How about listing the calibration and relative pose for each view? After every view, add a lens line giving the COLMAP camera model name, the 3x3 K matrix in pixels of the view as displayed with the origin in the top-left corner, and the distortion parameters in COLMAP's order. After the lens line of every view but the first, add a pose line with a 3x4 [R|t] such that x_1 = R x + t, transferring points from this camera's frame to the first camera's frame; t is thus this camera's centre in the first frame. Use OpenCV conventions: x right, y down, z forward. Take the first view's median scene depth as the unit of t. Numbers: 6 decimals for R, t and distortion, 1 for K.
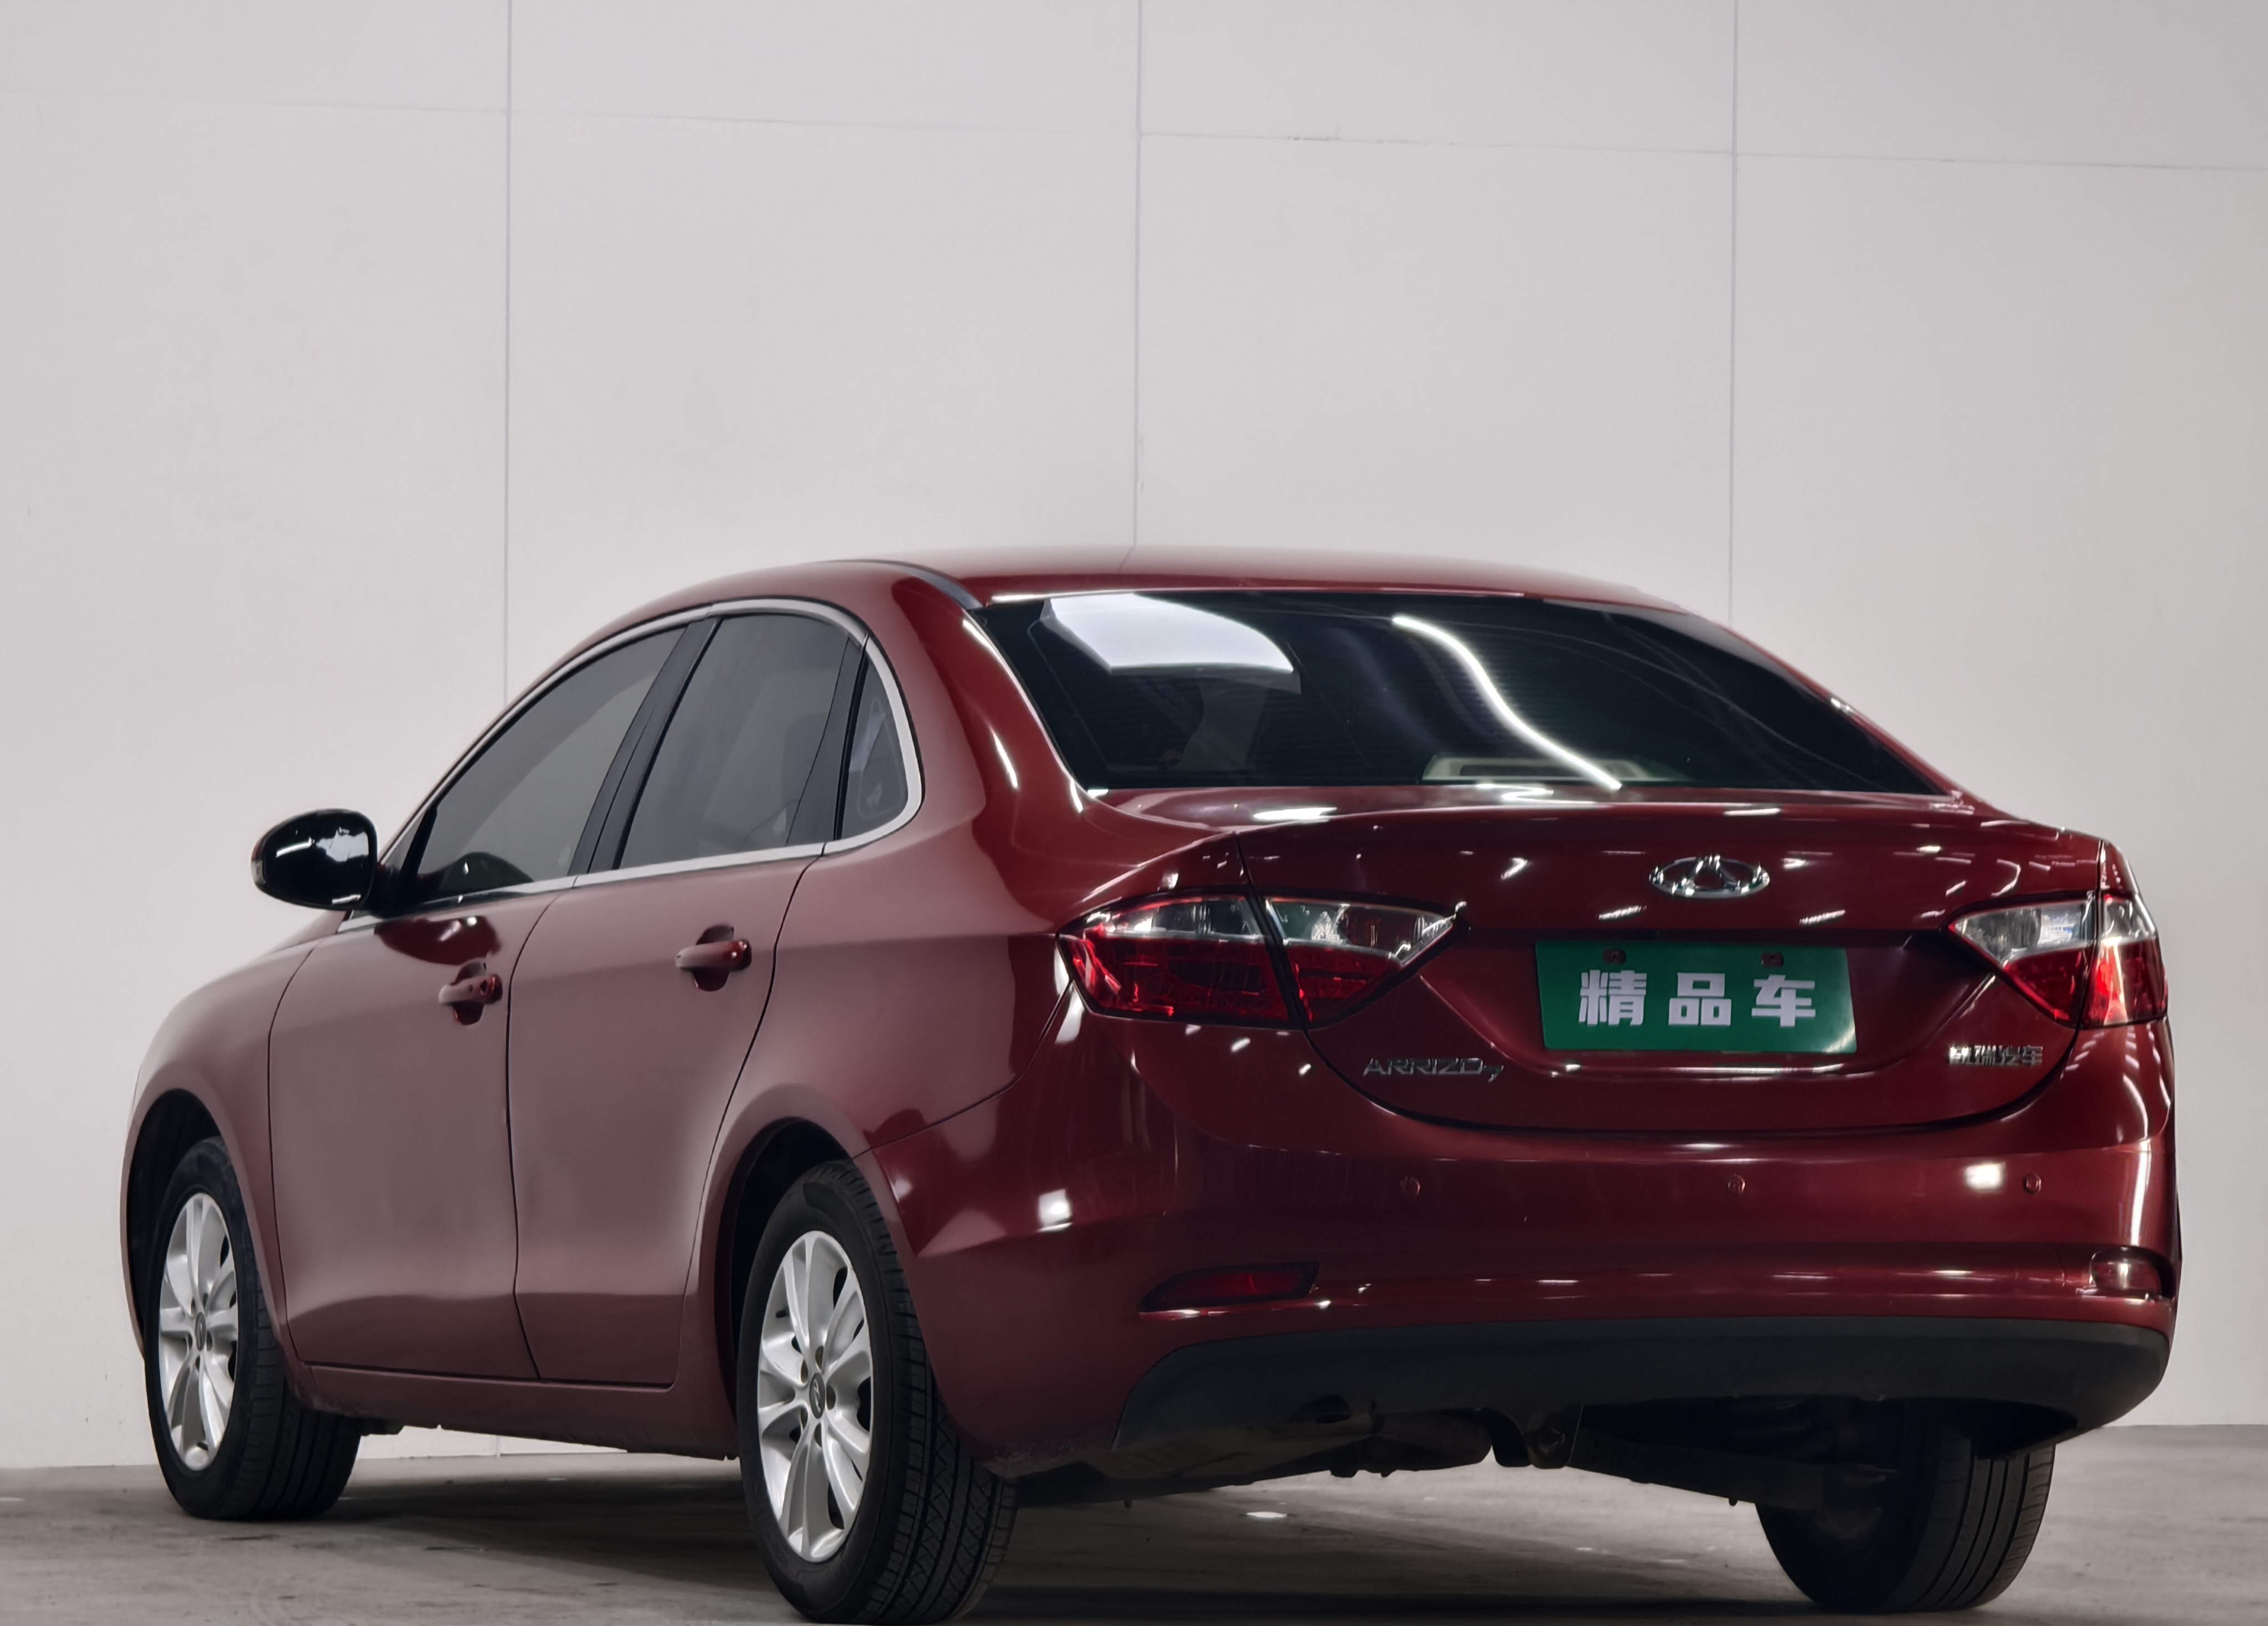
lens RADIAL K [[9743.5, 0, 1148.1], [0, 9743.5, 811.6], [0, 0, 1]] dist [0.241353, 0.000000]
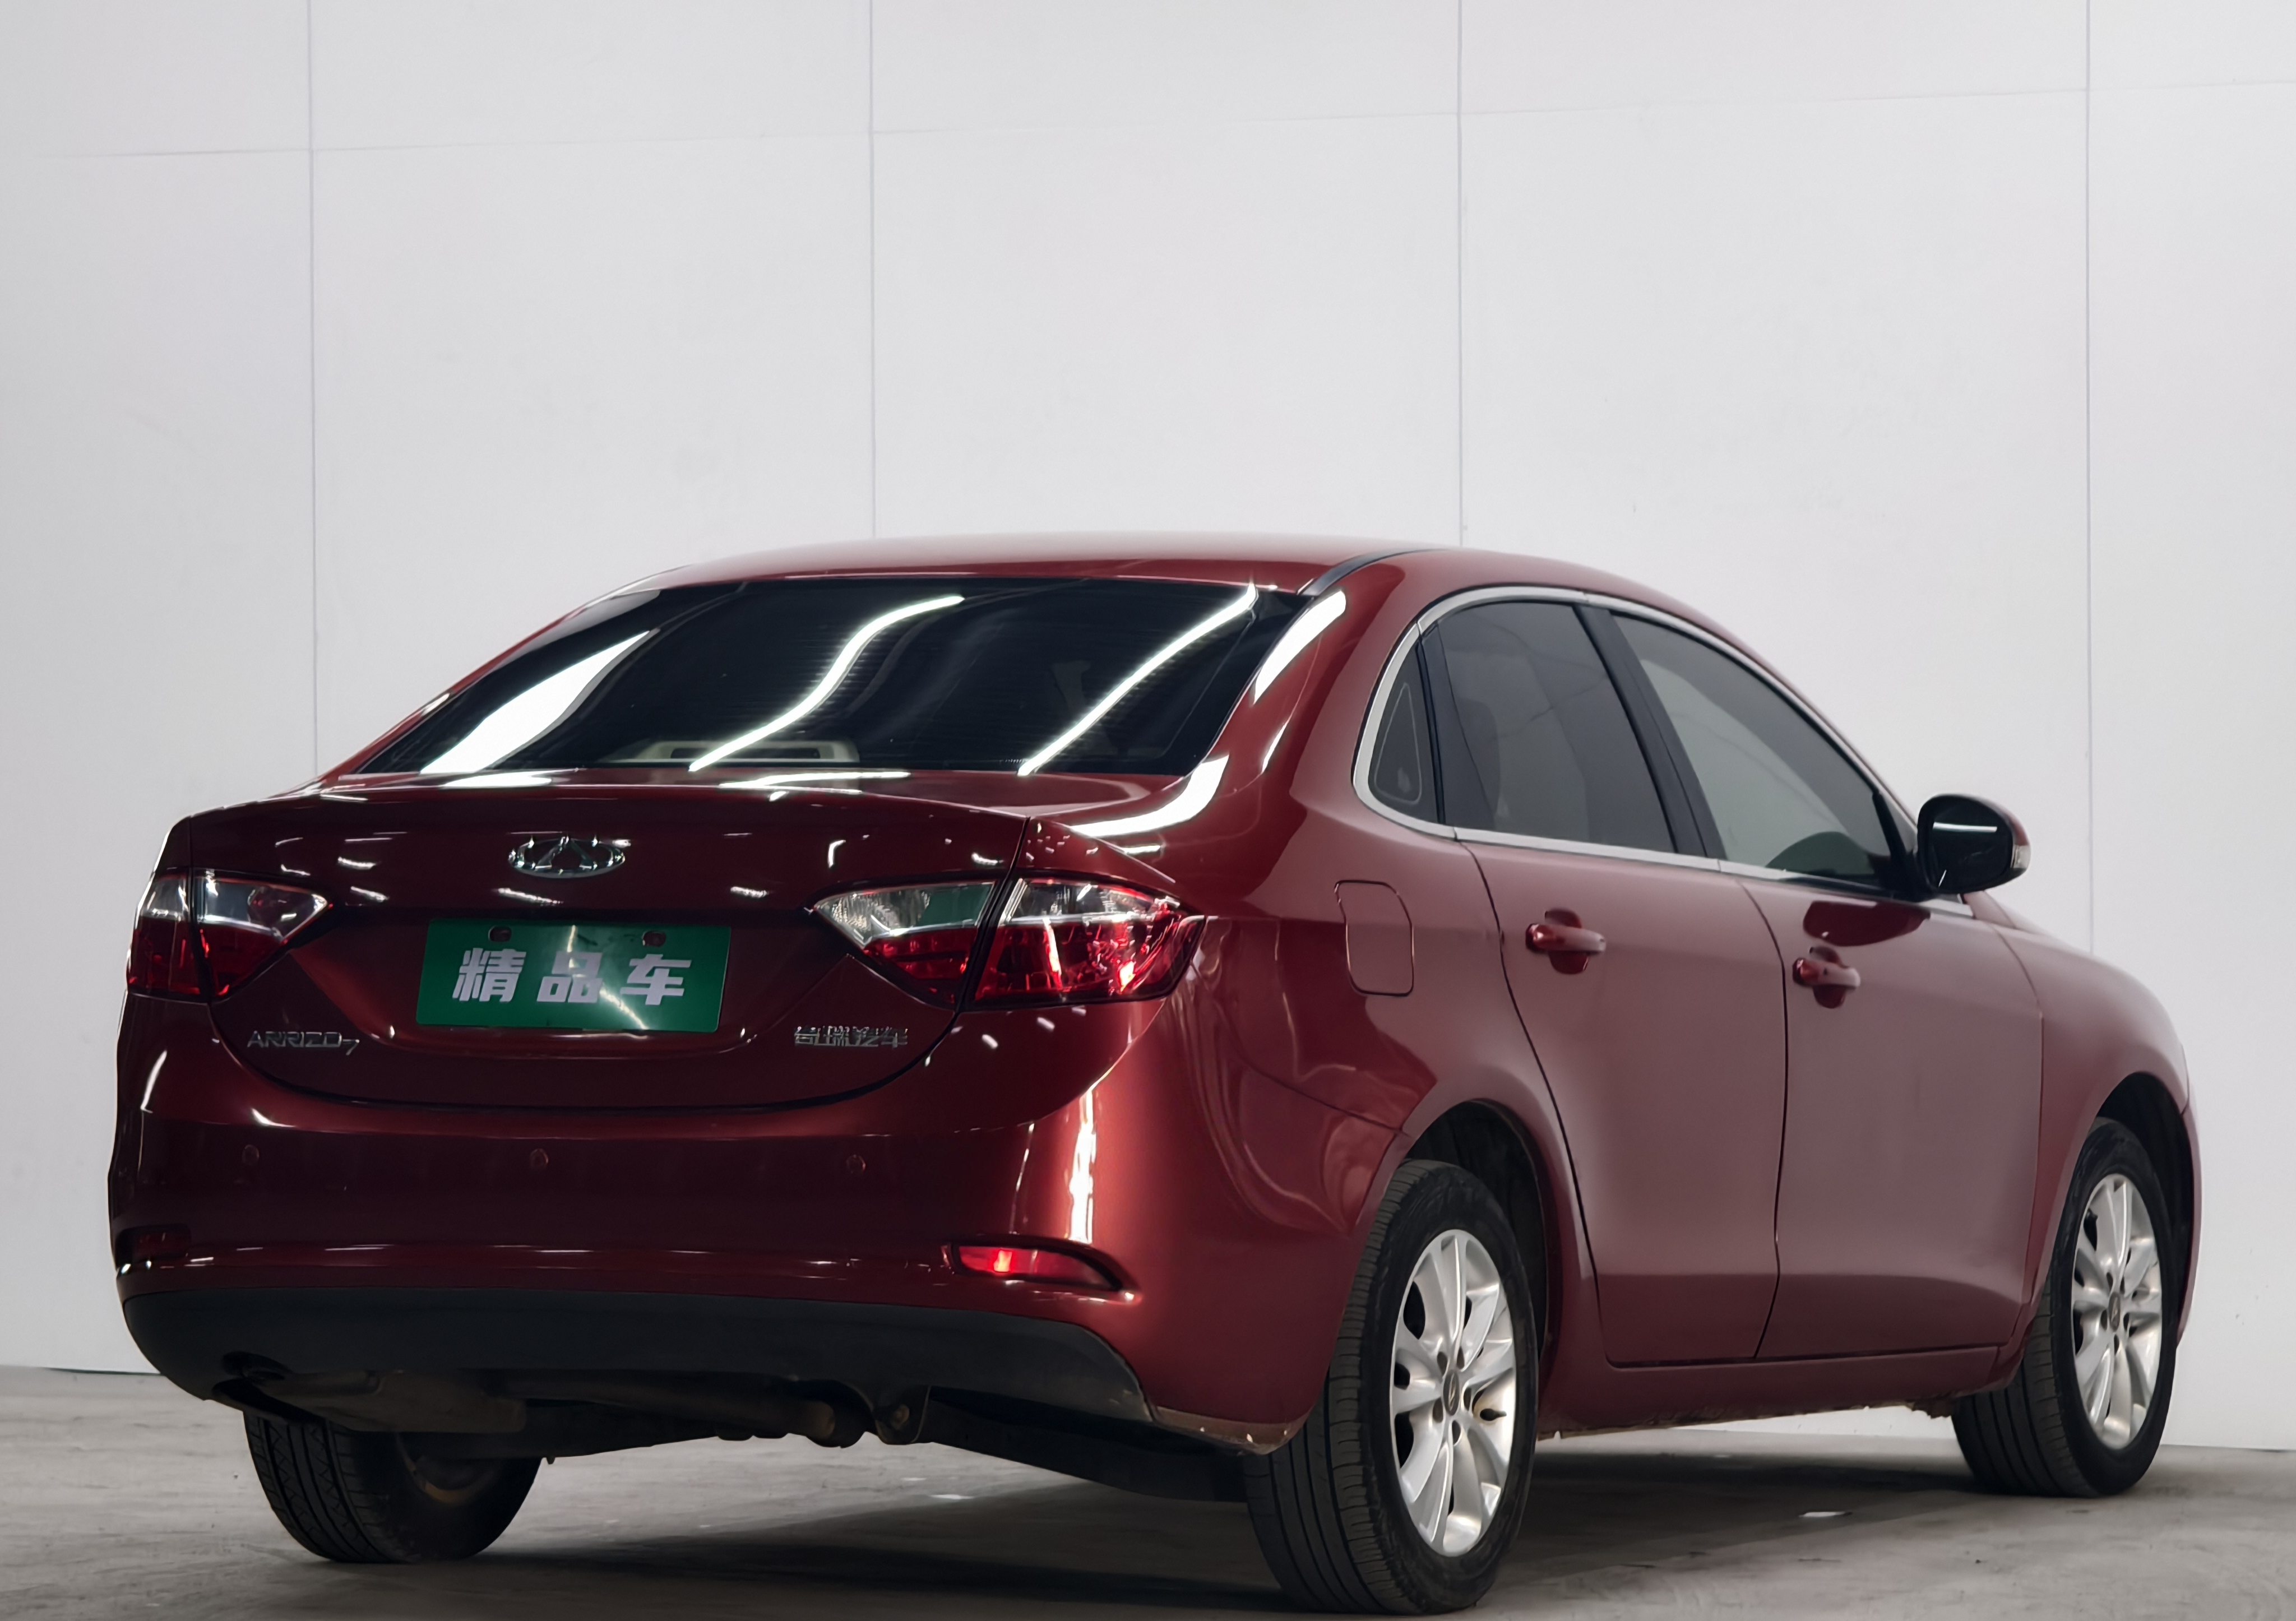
lens RADIAL K [[9873.5, 0, 1143.0], [0, 9873.5, 806.5], [0, 0, 1]] dist [0.377184, 0.000000]
pose [[0.681609, -0.004312, -0.731704, 0.846798], [0.004439, 0.999989, -0.001758, 0.003518], [0.731703, -0.002050, 0.681620, 0.339906]]
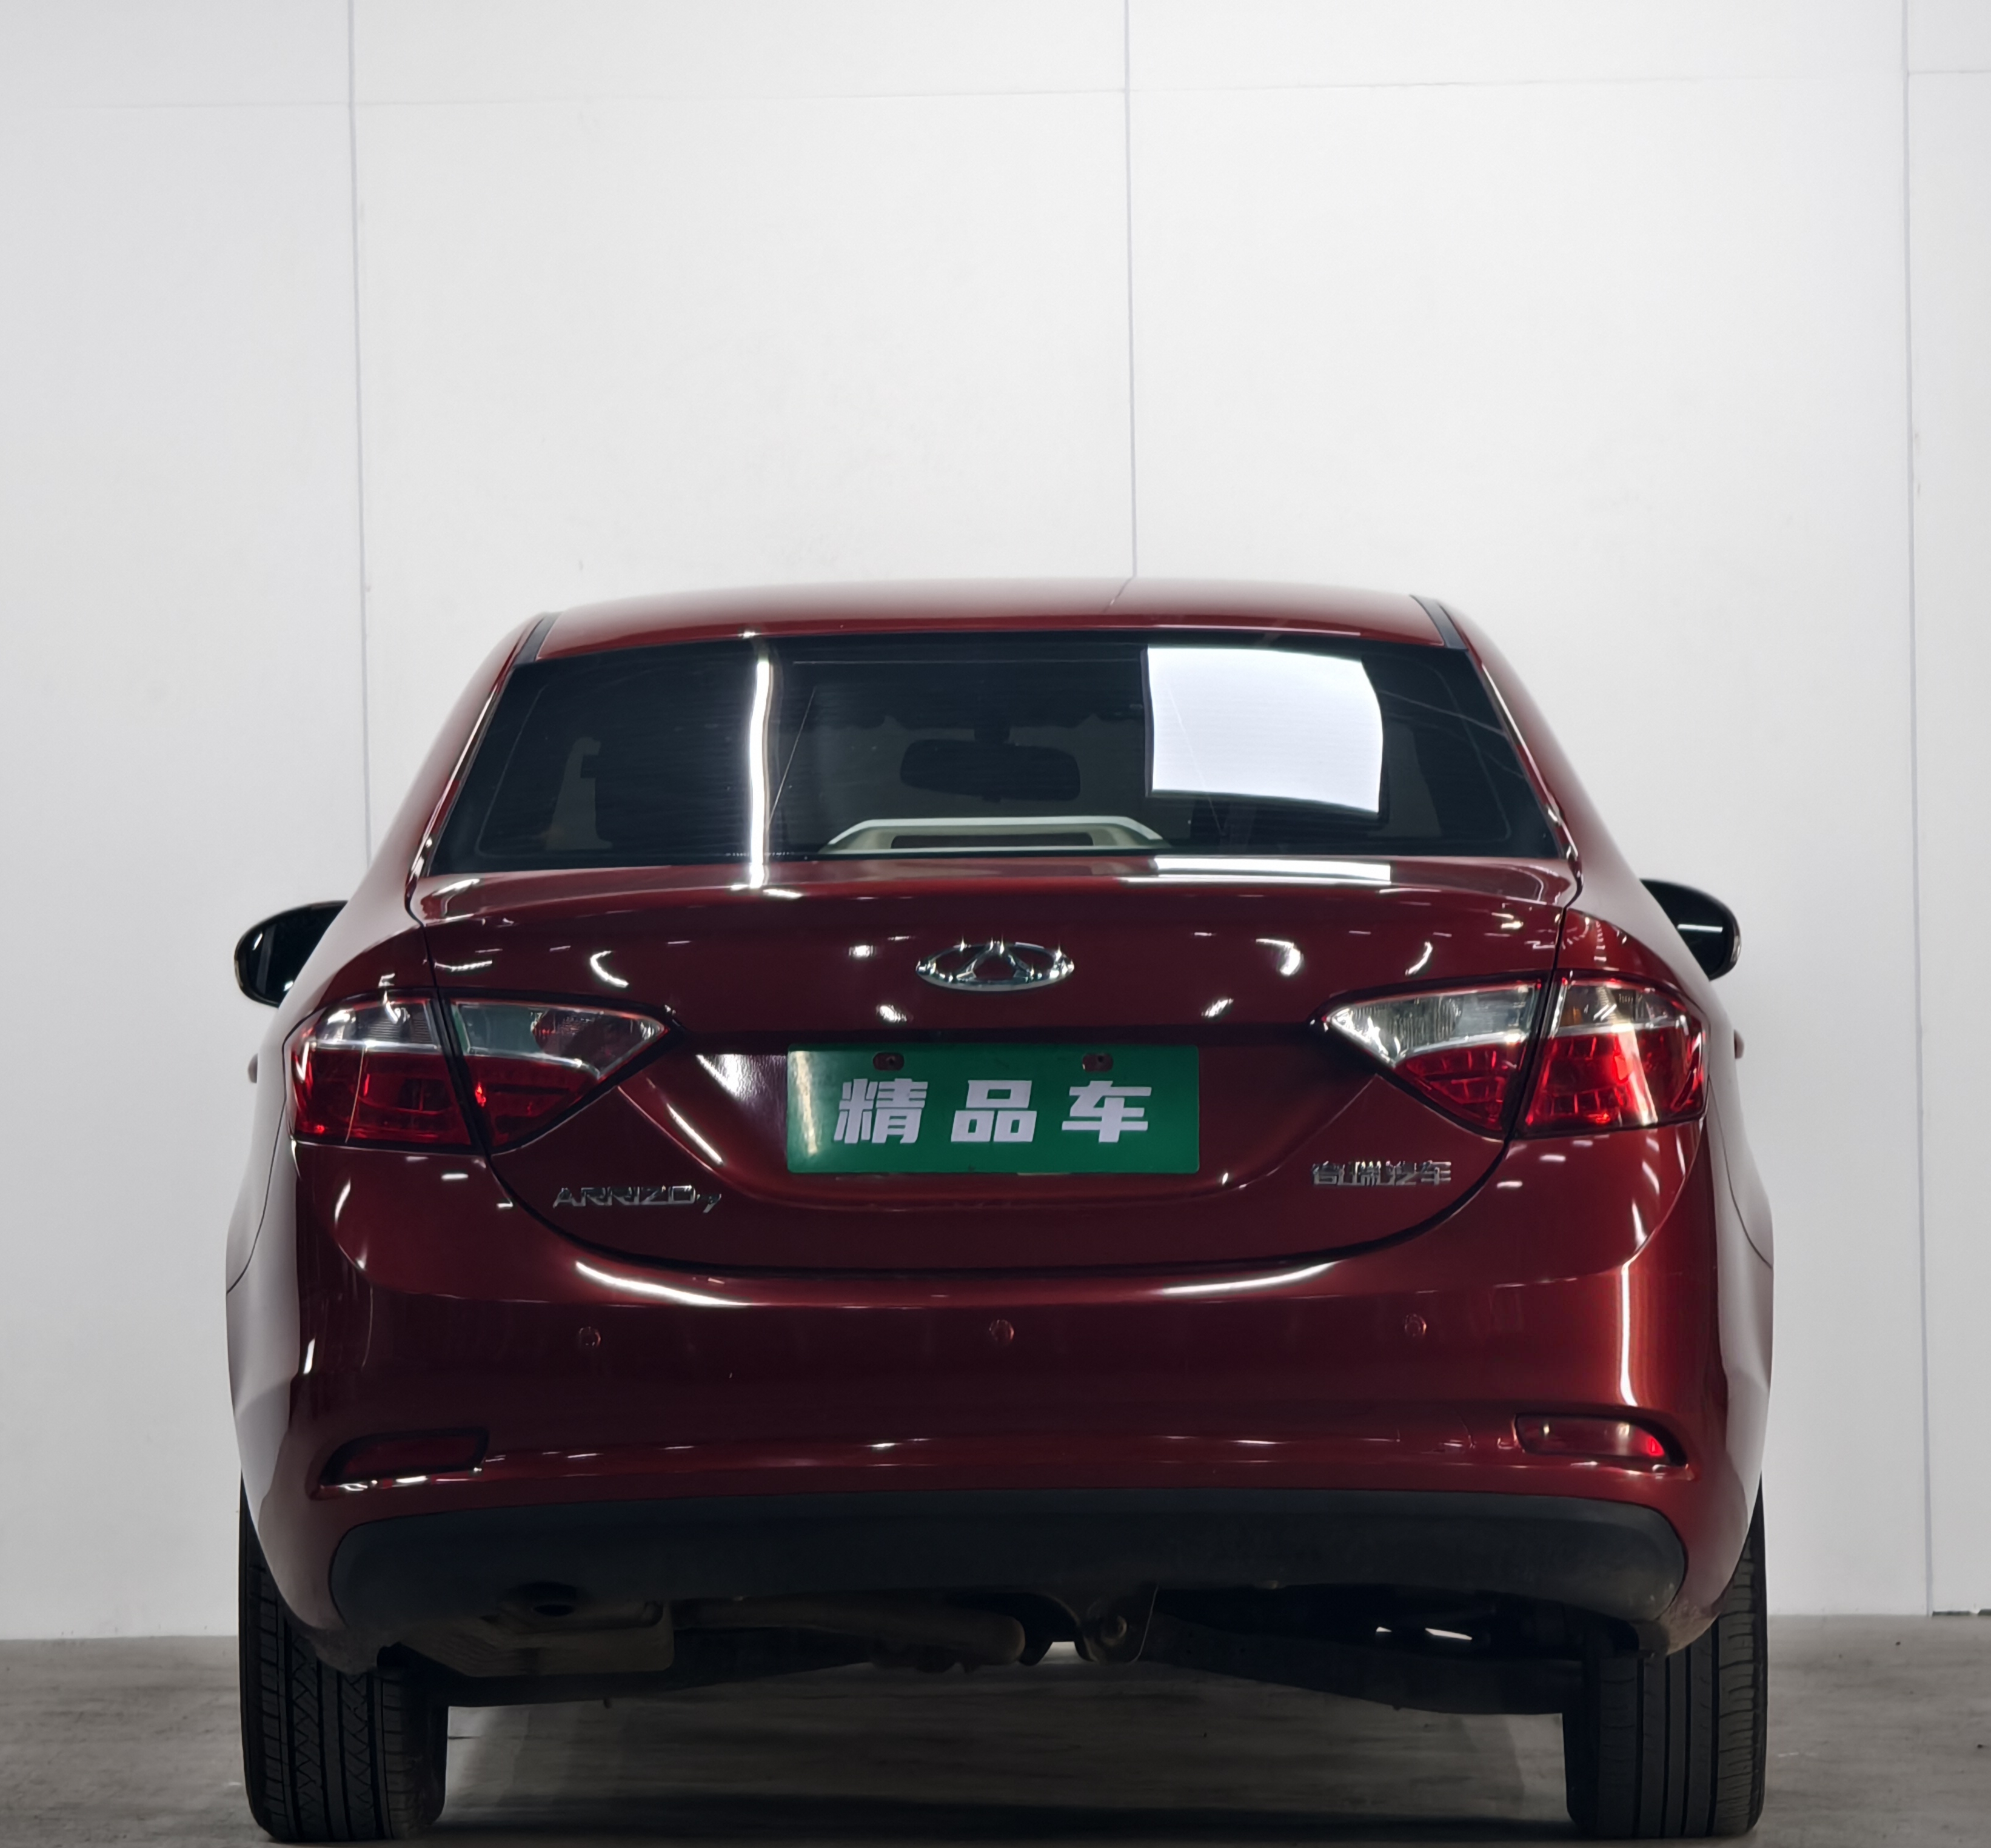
lens RADIAL K [[10546.8, 0, 991.9], [0, 10546.8, 931.3], [0, 0, 1]] dist [0.360895, 0.000000]
pose [[0.915047, -0.018786, -0.402909, 0.419987], [0.022066, 0.999750, 0.003501, 0.000596], [0.402743, -0.012094, 0.915233, 0.169372]]
